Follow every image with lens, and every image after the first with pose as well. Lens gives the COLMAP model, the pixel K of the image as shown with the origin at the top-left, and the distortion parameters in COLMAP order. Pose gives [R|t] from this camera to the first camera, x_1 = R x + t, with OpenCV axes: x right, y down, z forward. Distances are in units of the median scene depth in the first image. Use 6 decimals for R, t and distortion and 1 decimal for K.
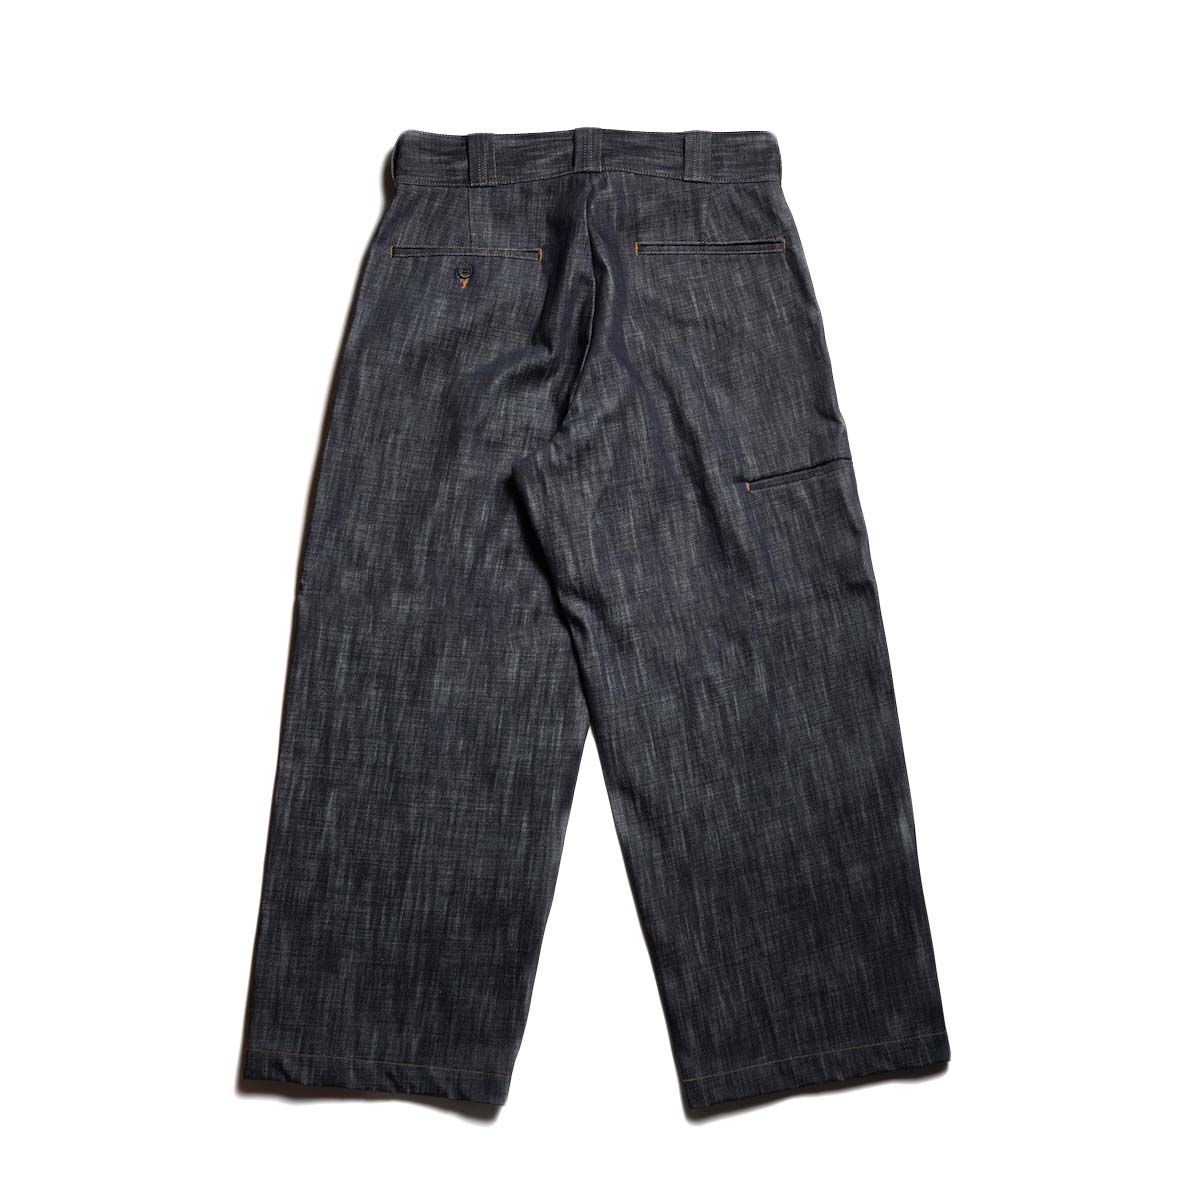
lens RADIAL K [[1452.4, 0, 600.0], [0, 1452.4, 600.0], [0, 0, 1]] dist [-0.019038, 0.025712]
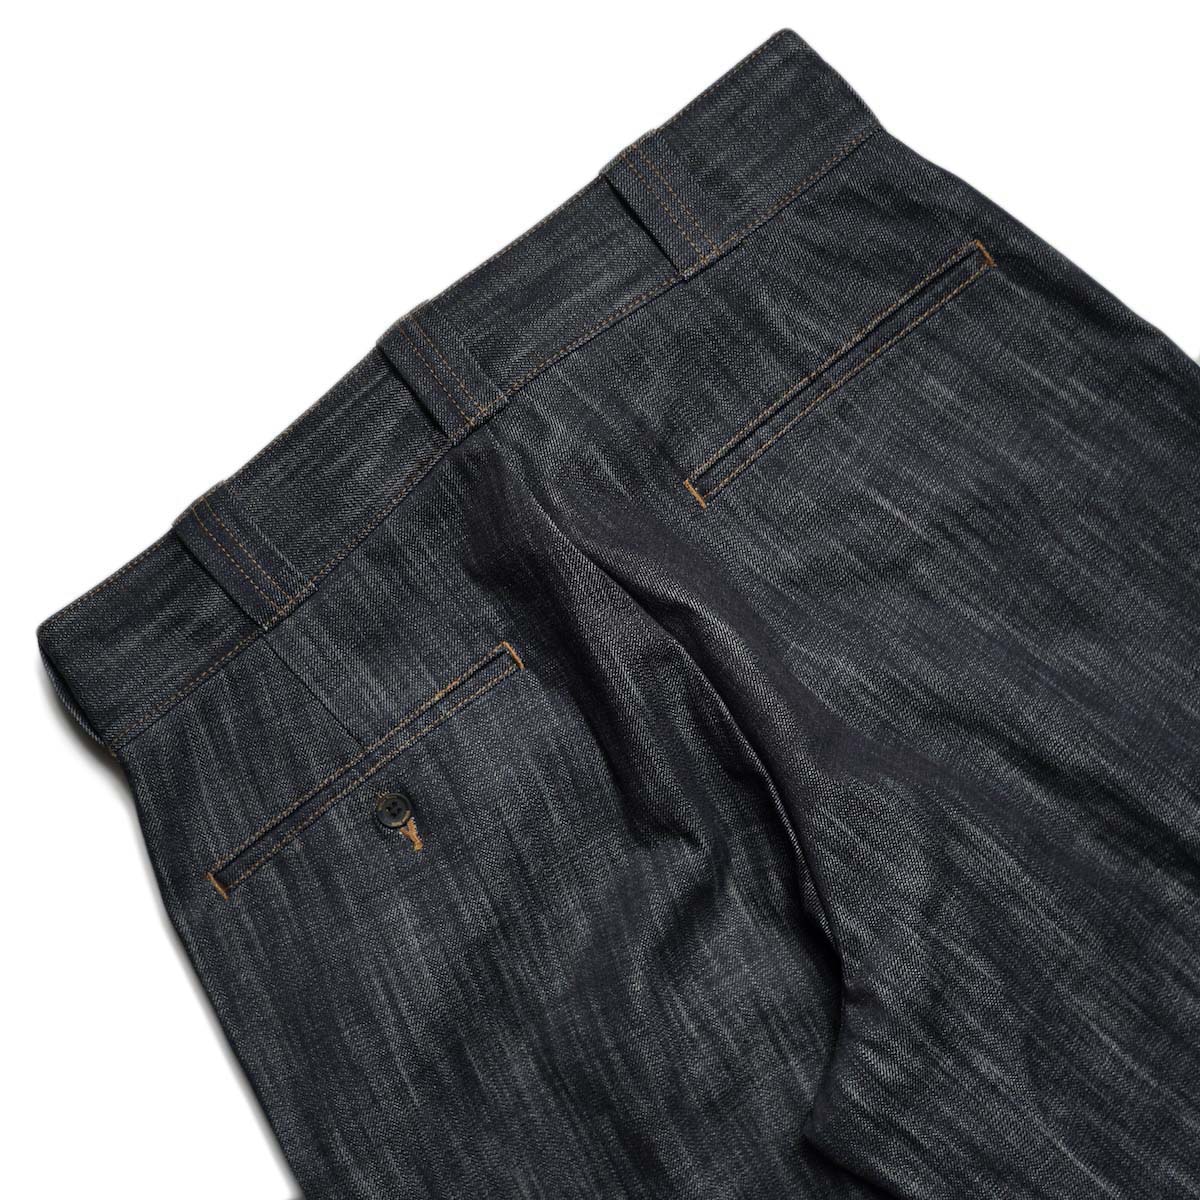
lens RADIAL K [[1452.4, 0, 600.0], [0, 1452.4, 600.0], [0, 0, 1]] dist [-0.019038, 0.025712]
pose [[0.784418, -0.619773, -0.023893, -0.003680], [0.617514, 0.776796, 0.123554, -0.287732], [-0.058015, -0.111672, 0.992050, 0.613410]]
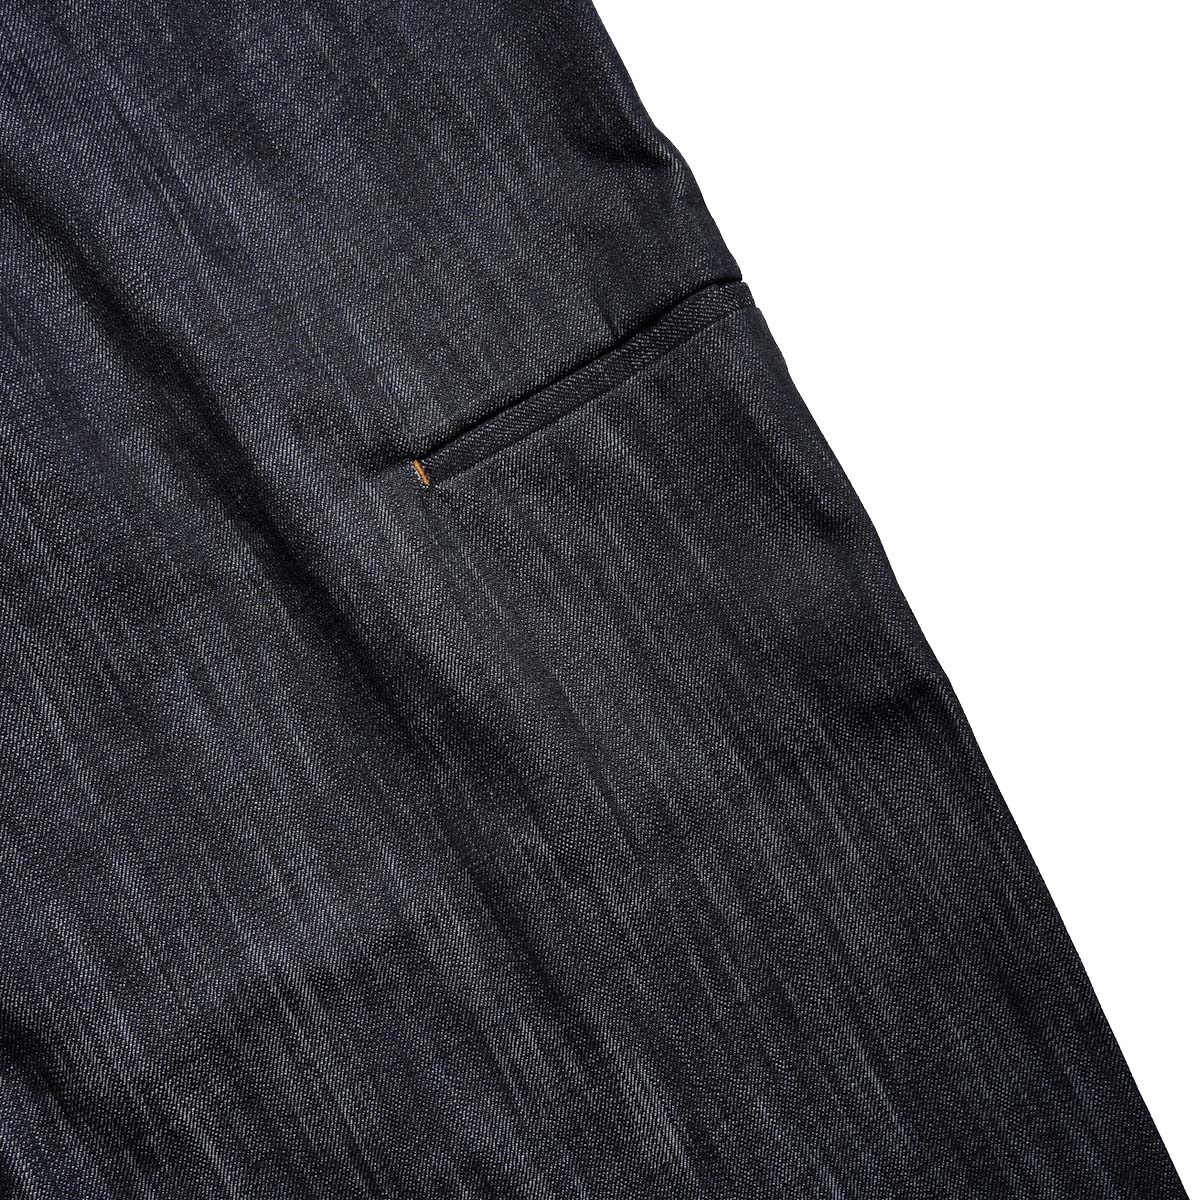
lens RADIAL K [[1452.4, 0, 600.0], [0, 1452.4, 600.0], [0, 0, 1]] dist [-0.019038, 0.025712]
pose [[0.956145, -0.291003, 0.033218, 0.119106], [0.286839, 0.953280, 0.094762, -0.071436], [-0.059243, -0.081078, 0.994946, 0.712141]]
